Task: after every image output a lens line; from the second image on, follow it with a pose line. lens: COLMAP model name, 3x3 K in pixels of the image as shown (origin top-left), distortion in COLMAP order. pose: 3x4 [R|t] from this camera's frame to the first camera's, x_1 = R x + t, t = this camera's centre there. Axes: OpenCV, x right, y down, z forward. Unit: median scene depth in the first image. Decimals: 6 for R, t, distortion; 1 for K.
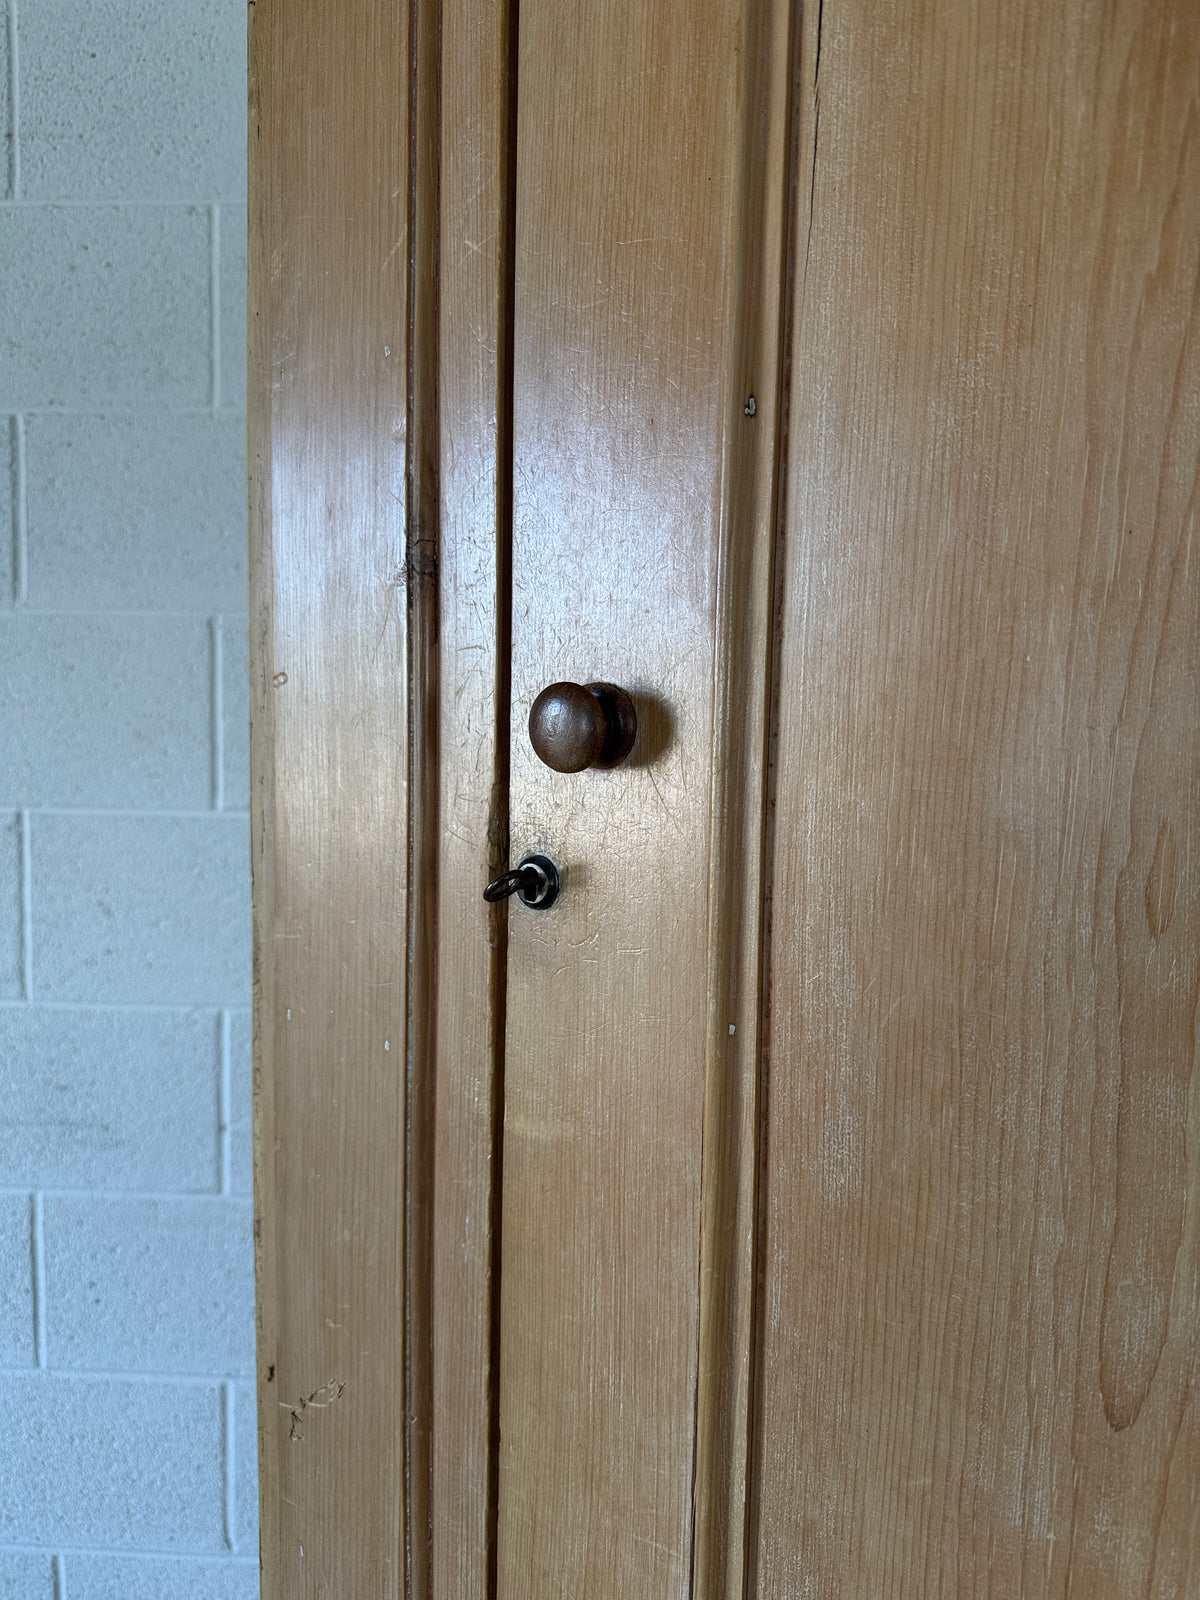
lens RADIAL K [[1185.4, 0, 636.3], [0, 1185.4, 789.9], [0, 0, 1]] dist [-0.027901, 0.006443]
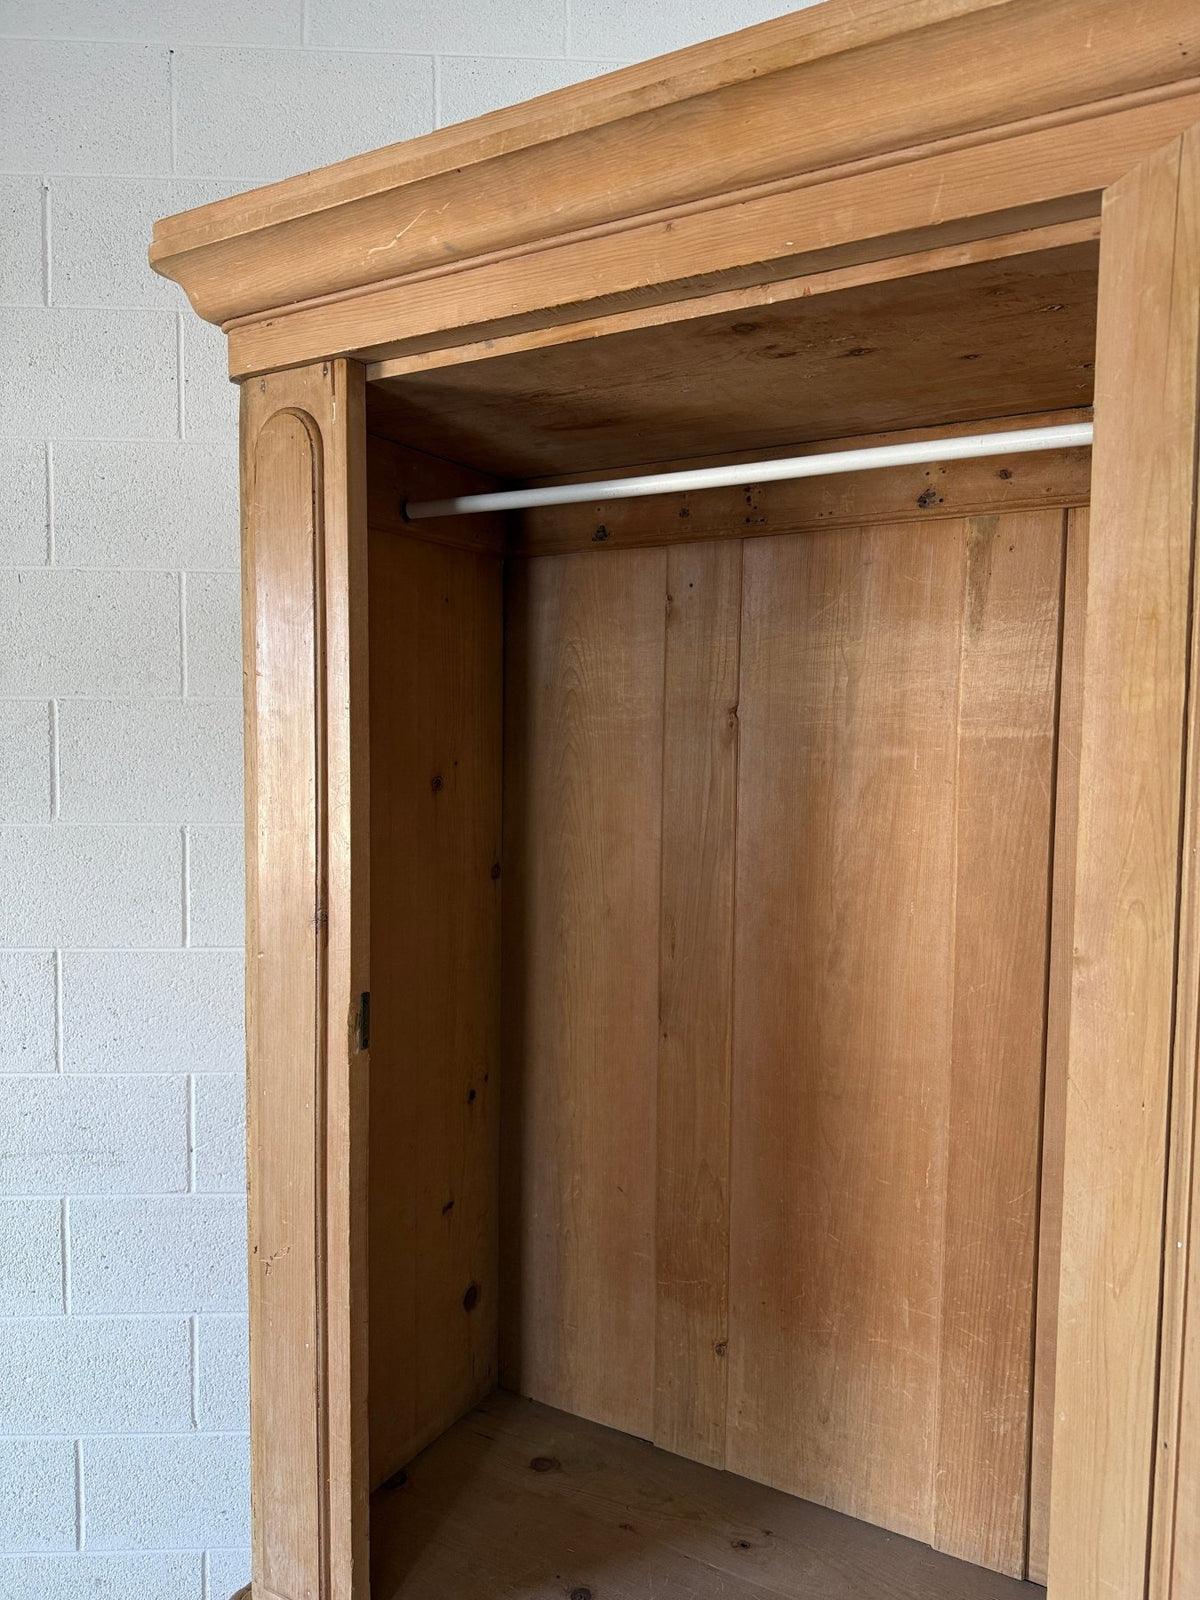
lens RADIAL K [[1079.5, 0, 613.8], [0, 1079.5, 804.3], [0, 0, 1]] dist [-0.005361, -0.004384]
pose [[0.995893, -0.014946, 0.089293, 0.089441], [0.017084, 0.999584, -0.023234, -0.132501], [-0.088909, 0.024664, 0.995734, -0.500155]]
